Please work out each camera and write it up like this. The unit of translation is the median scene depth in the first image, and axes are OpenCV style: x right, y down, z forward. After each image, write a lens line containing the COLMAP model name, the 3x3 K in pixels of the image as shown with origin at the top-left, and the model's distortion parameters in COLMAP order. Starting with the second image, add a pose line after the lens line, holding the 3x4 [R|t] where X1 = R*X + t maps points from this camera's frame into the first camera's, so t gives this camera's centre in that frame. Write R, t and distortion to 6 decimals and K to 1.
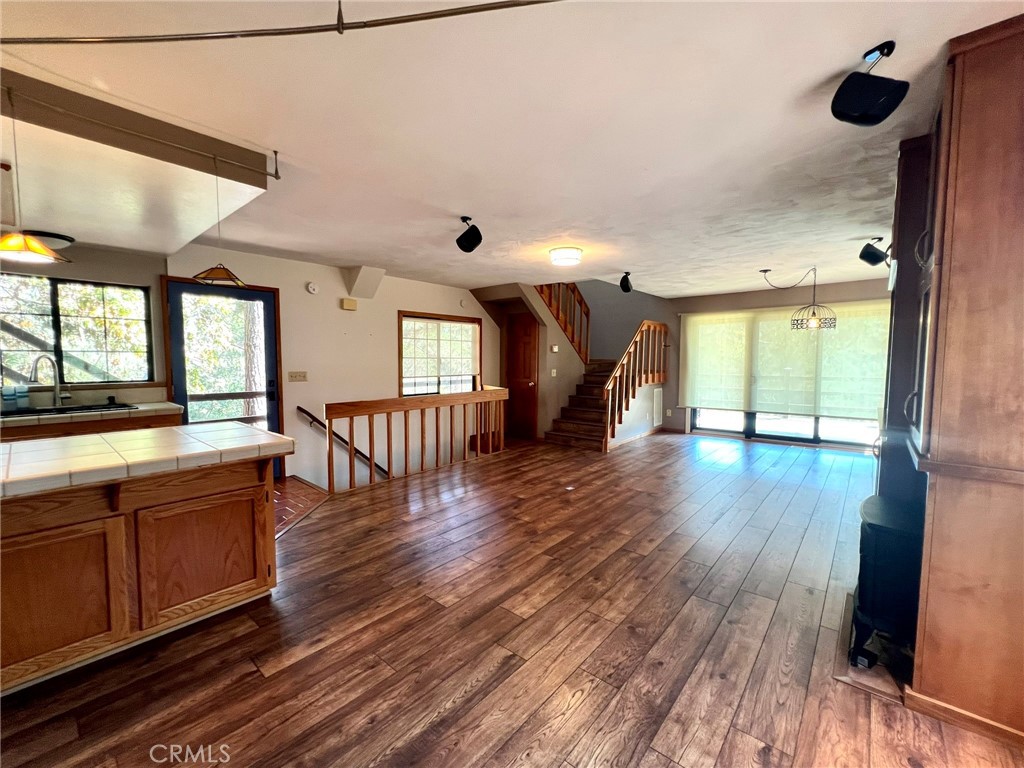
lens RADIAL K [[428.2, 0, 517.5], [0, 428.2, 384.8], [0, 0, 1]] dist [-0.000555, 0.000112]
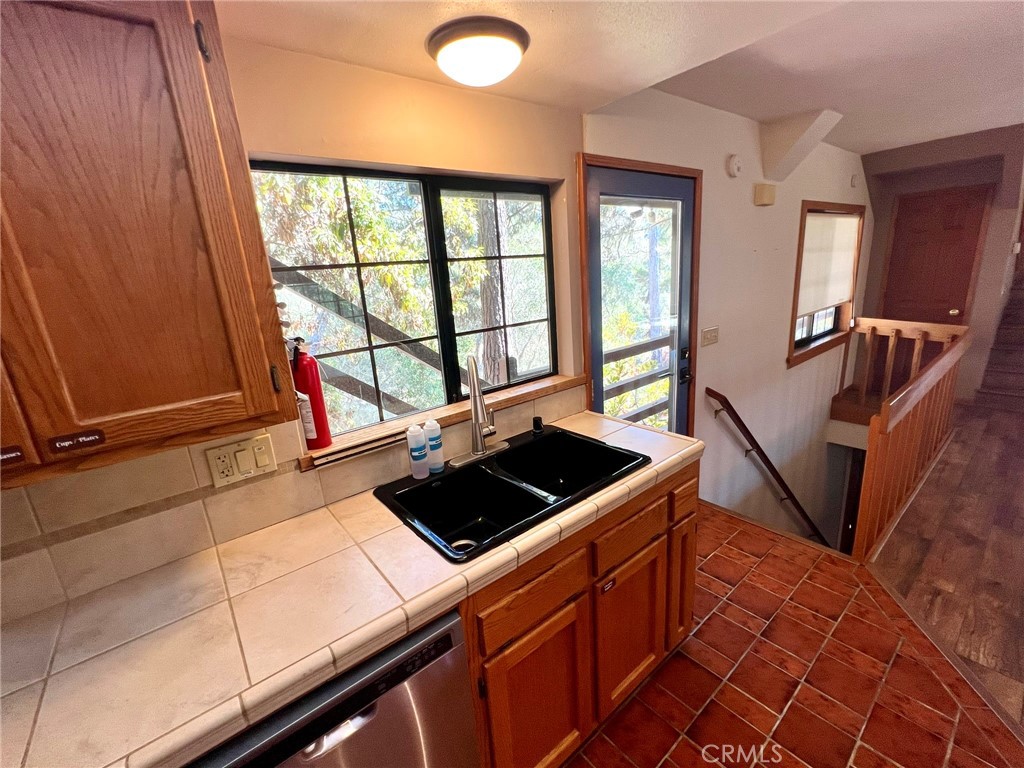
lens RADIAL K [[431.5, 0, 512.0], [0, 431.5, 384.0], [0, 0, 1]] dist [0.000976, 0.000061]
pose [[0.977079, -0.026186, -0.211259, -0.803002], [0.066413, 0.980370, 0.185643, -0.100232], [0.202251, -0.195419, 0.959638, 0.475139]]
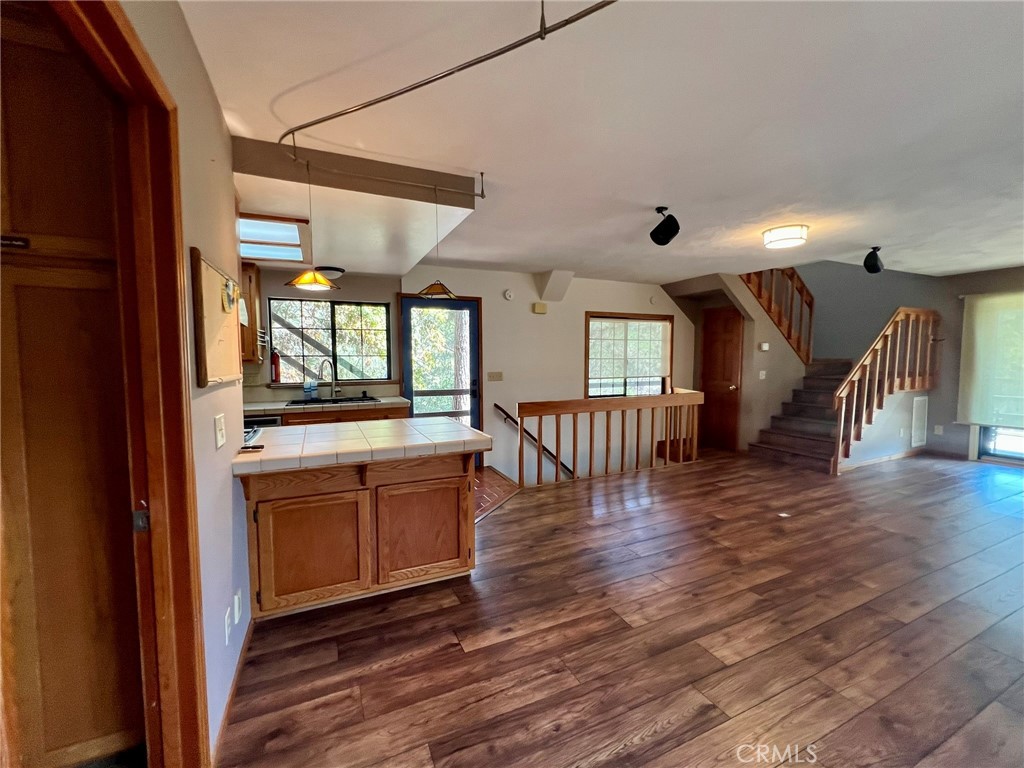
lens RADIAL K [[431.5, 0, 512.0], [0, 431.5, 384.0], [0, 0, 1]] dist [0.000976, 0.000061]
pose [[0.907454, 0.019337, -0.419707, -0.012696], [-0.019568, 0.999801, 0.003756, -0.006983], [0.419696, 0.004804, 0.907652, 0.019069]]
